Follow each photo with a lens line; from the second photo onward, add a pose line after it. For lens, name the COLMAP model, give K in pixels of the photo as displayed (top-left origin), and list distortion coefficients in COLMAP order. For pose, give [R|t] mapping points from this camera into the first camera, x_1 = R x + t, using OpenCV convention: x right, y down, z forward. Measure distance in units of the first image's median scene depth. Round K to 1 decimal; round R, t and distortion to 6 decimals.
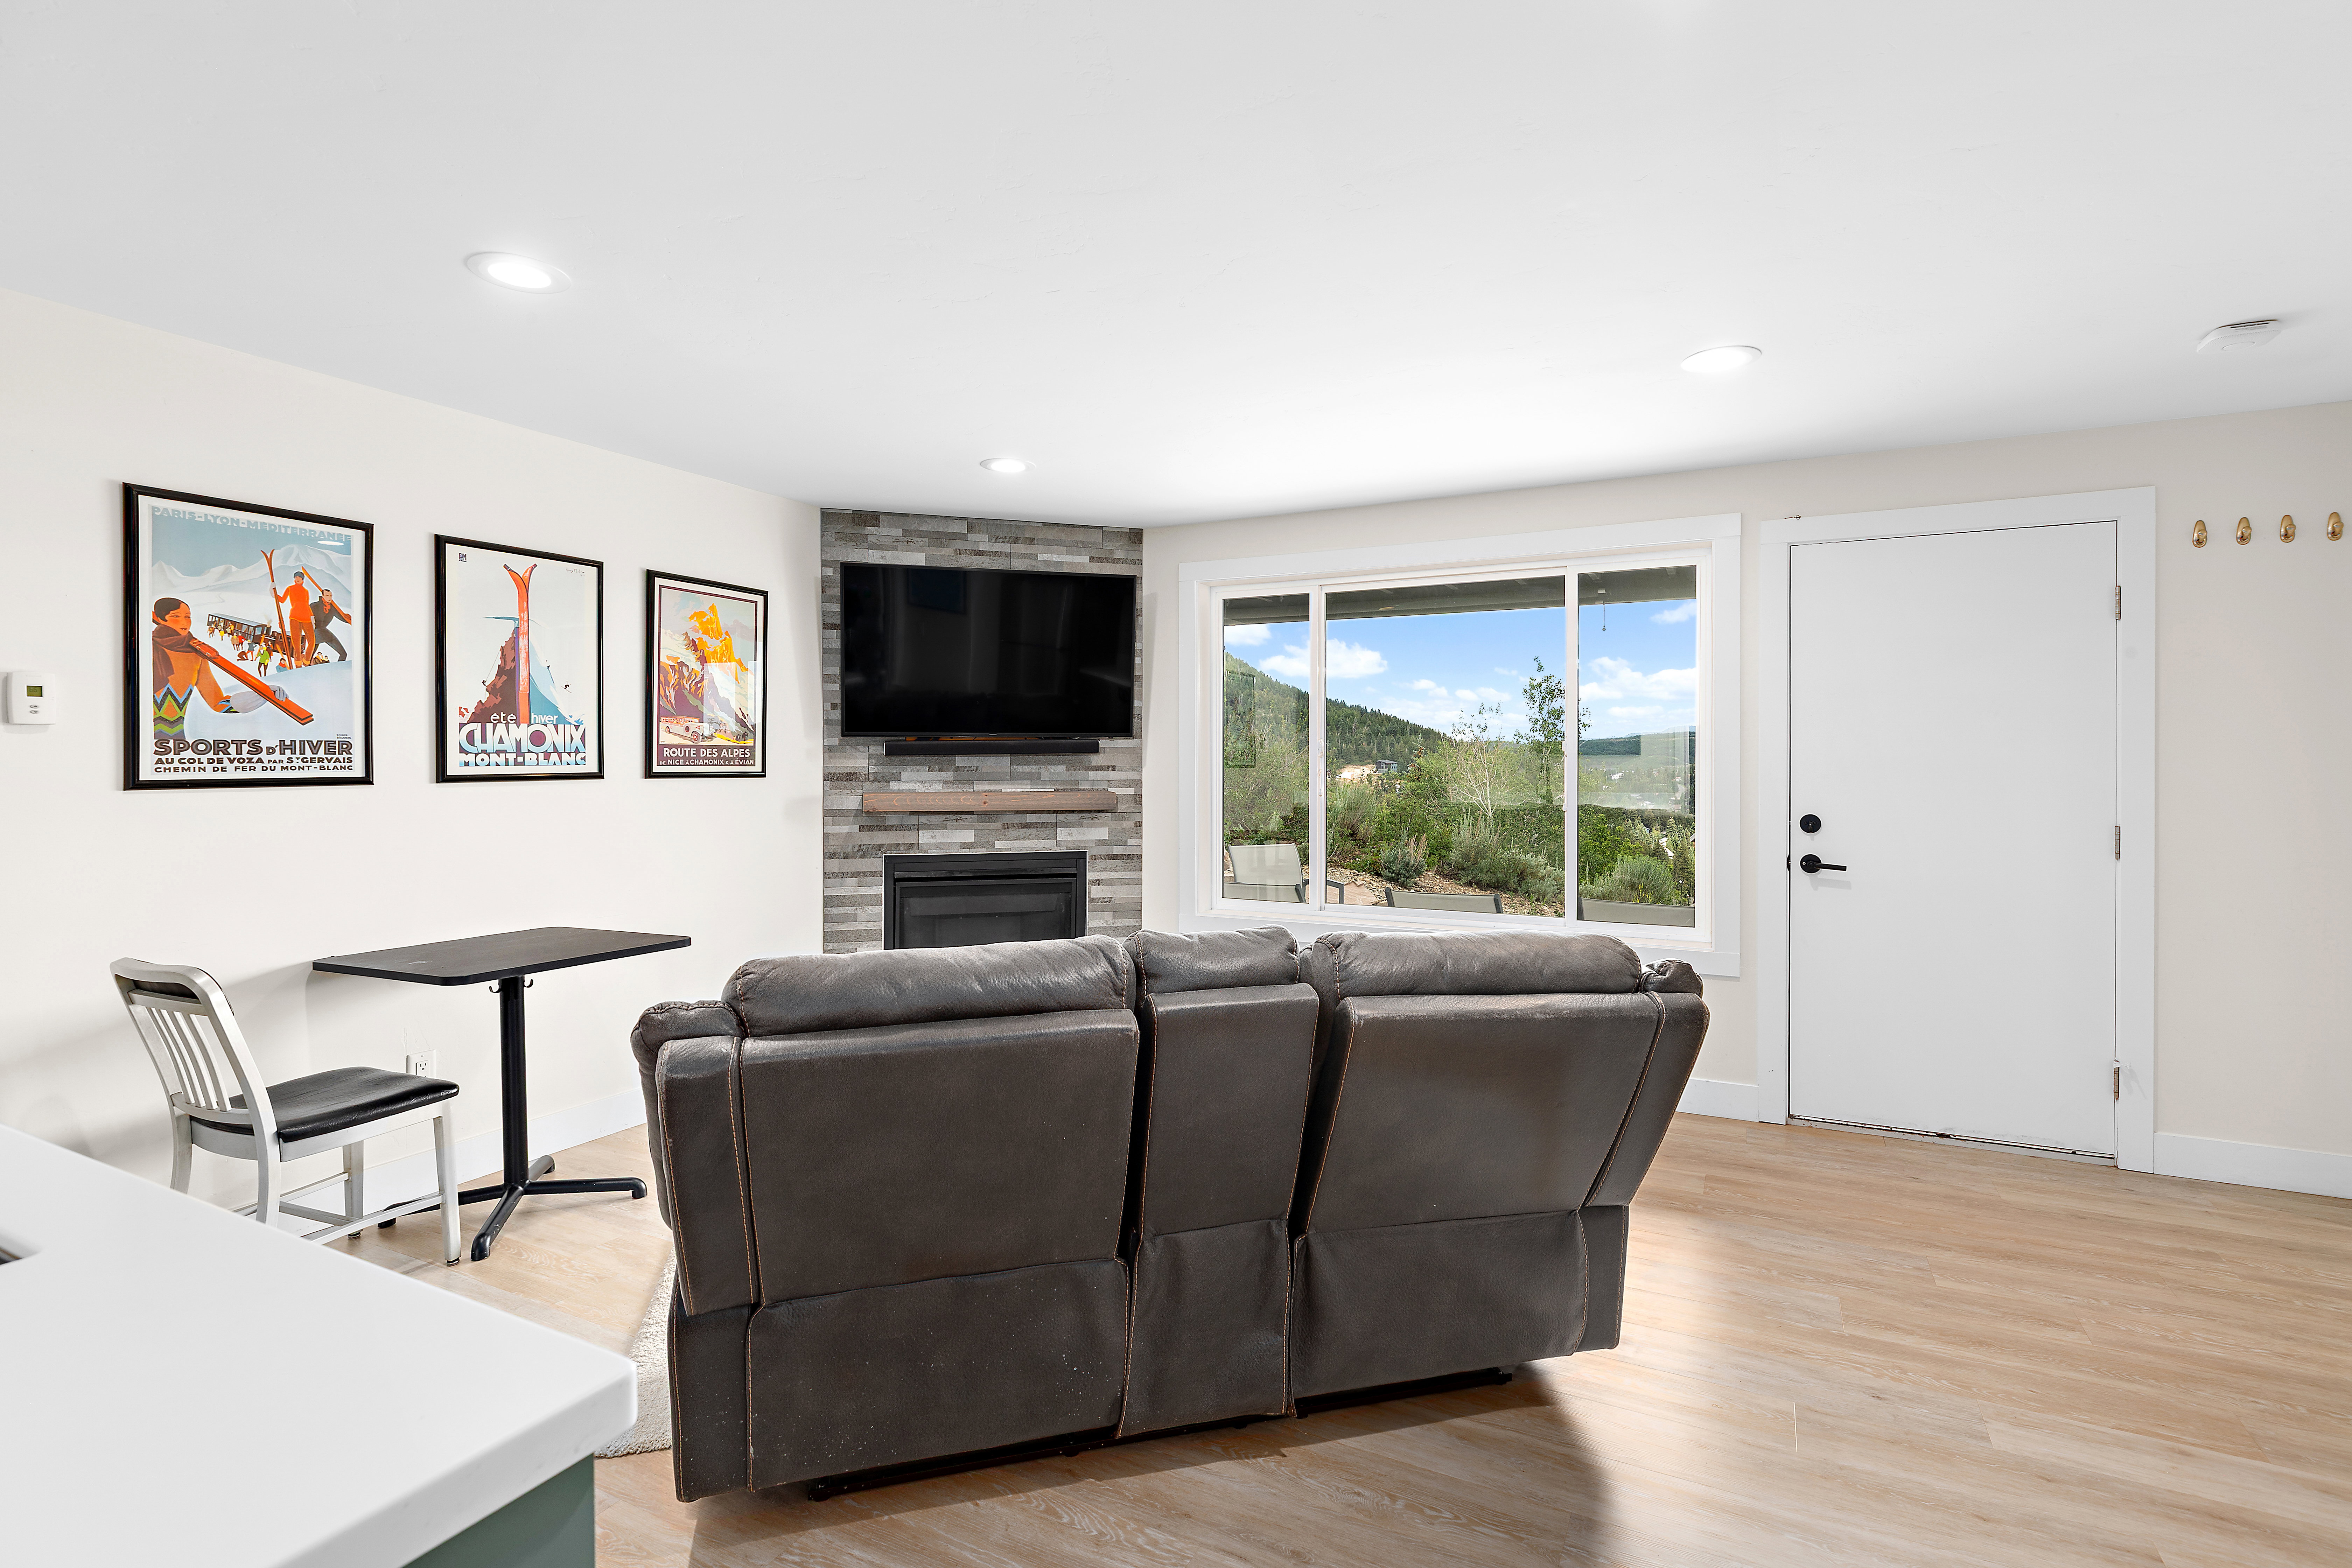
lens RADIAL K [[1118.2, 0, 1170.2], [0, 1118.2, 772.3], [0, 0, 1]] dist [-0.004308, 0.000157]
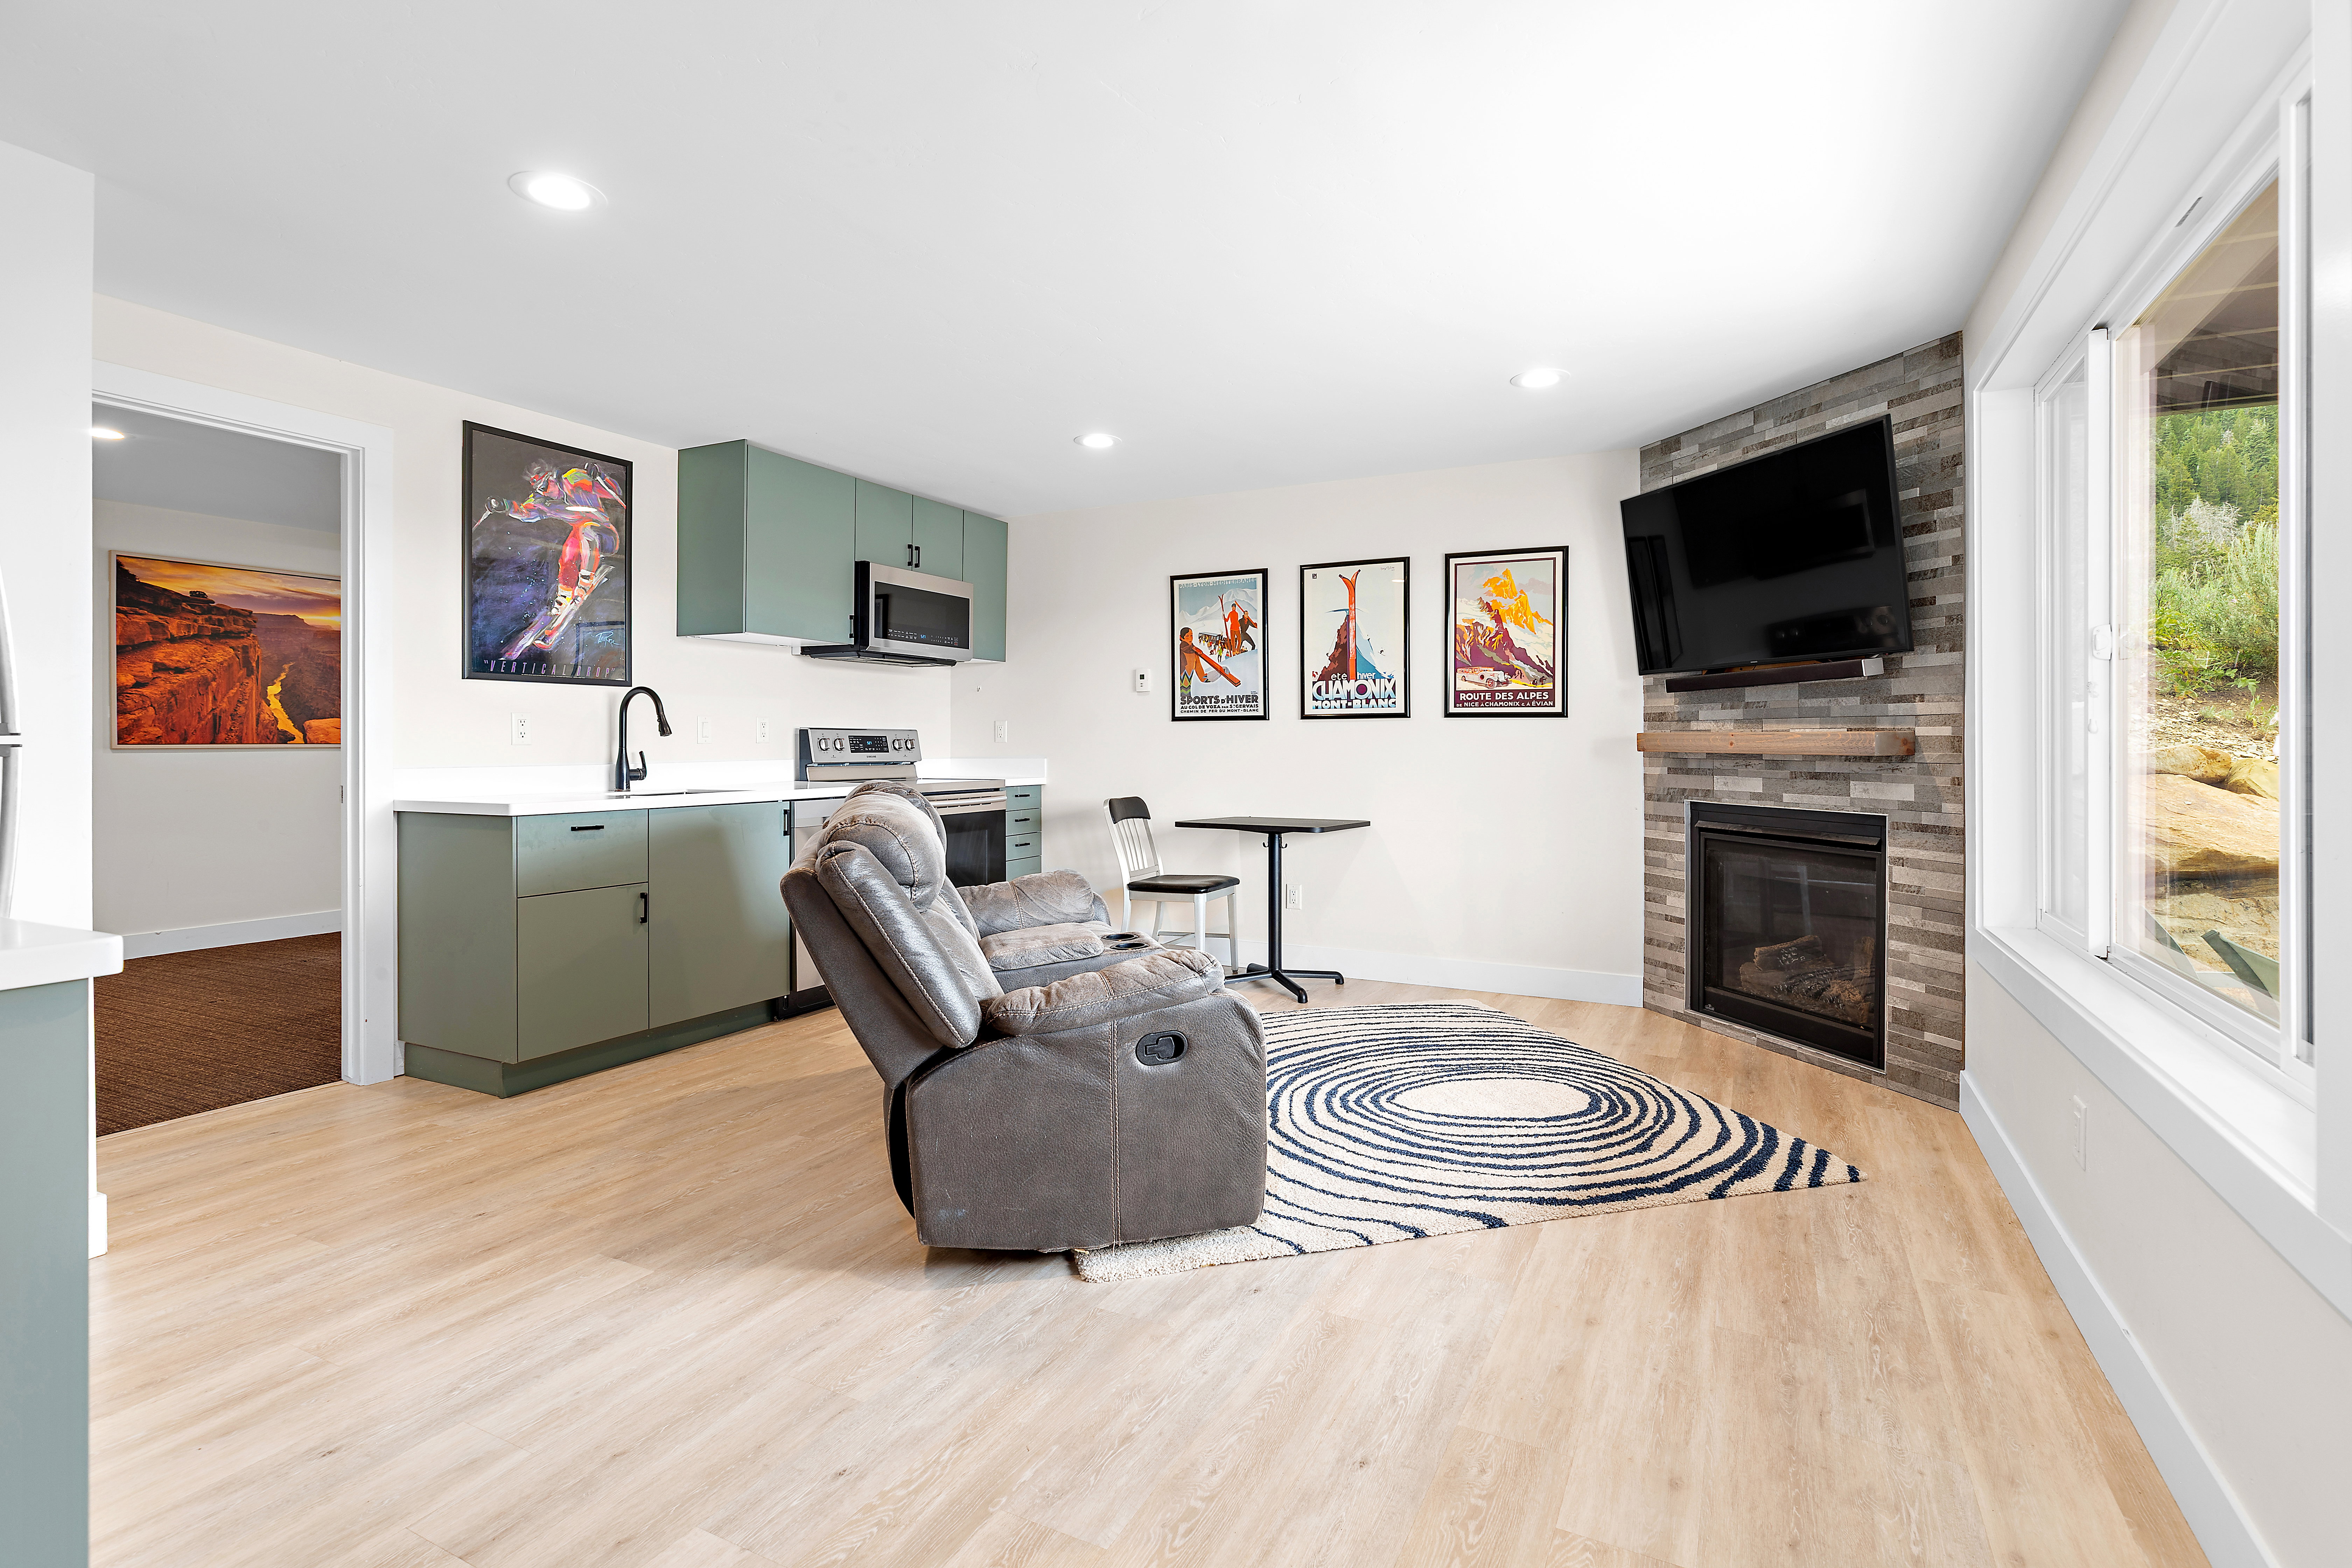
lens RADIAL K [[1118.2, 0, 1211.1], [0, 1118.2, 749.5], [0, 0, 1]] dist [-0.004308, 0.000157]
pose [[0.013373, 0.004720, -0.999899, 0.760798], [-0.014112, 0.999890, 0.004531, 0.037740], [0.999811, 0.014050, 0.013438, 0.677020]]
